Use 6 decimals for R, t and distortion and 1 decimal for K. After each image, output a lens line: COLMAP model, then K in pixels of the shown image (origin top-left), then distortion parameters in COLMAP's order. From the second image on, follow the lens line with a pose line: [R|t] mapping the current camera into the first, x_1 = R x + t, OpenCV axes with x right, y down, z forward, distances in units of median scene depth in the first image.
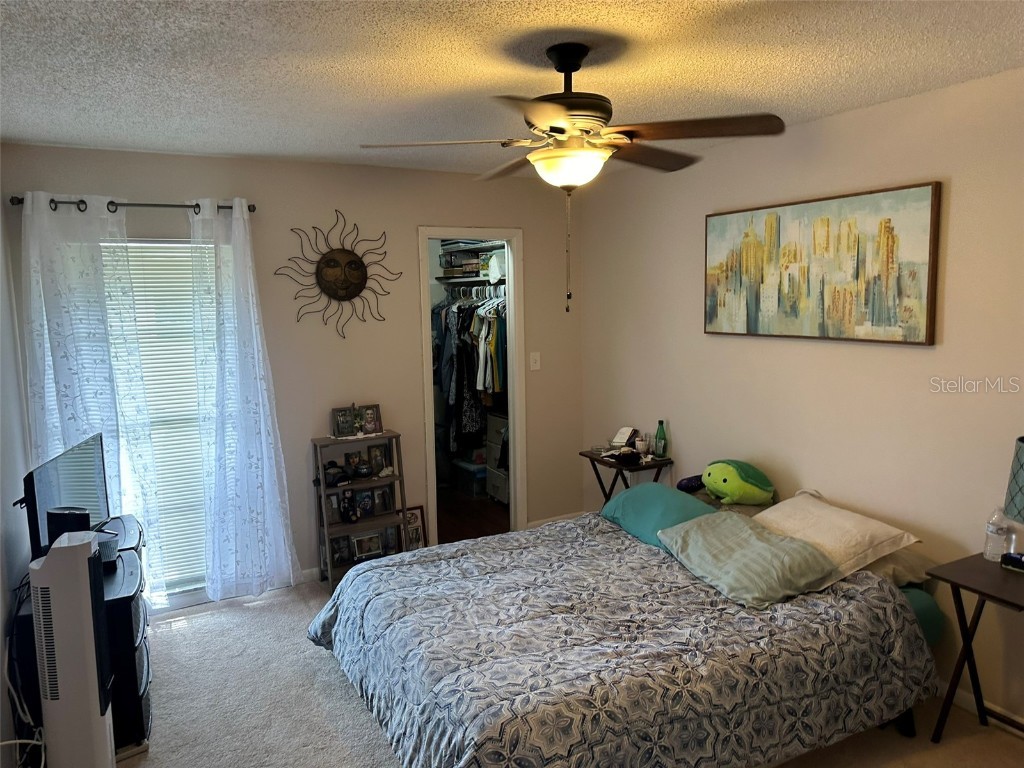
lens RADIAL K [[722.1, 0, 510.0], [0, 722.1, 377.4], [0, 0, 1]] dist [0.066319, -0.094424]
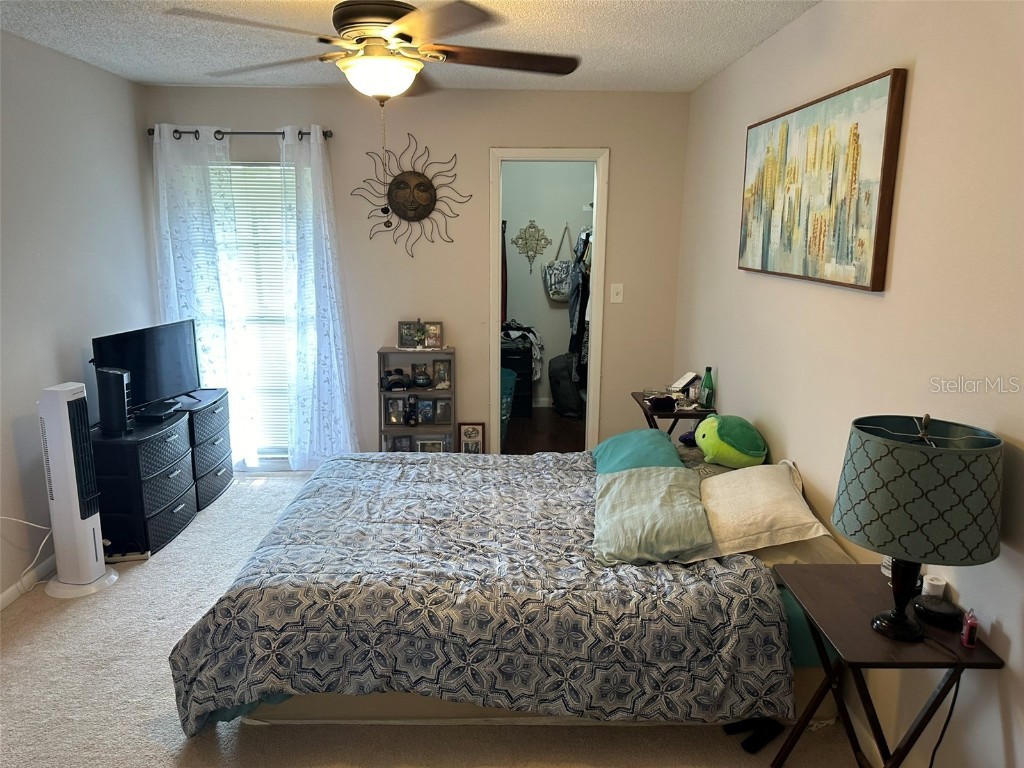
lens RADIAL K [[712.2, 0, 497.2], [0, 712.2, 379.4], [0, 0, 1]] dist [0.146185, -0.289584]
pose [[0.887801, 0.123324, -0.443396, 0.517229], [-0.081570, 0.990341, 0.112124, -0.004668], [0.452940, -0.063376, 0.889285, 0.126680]]
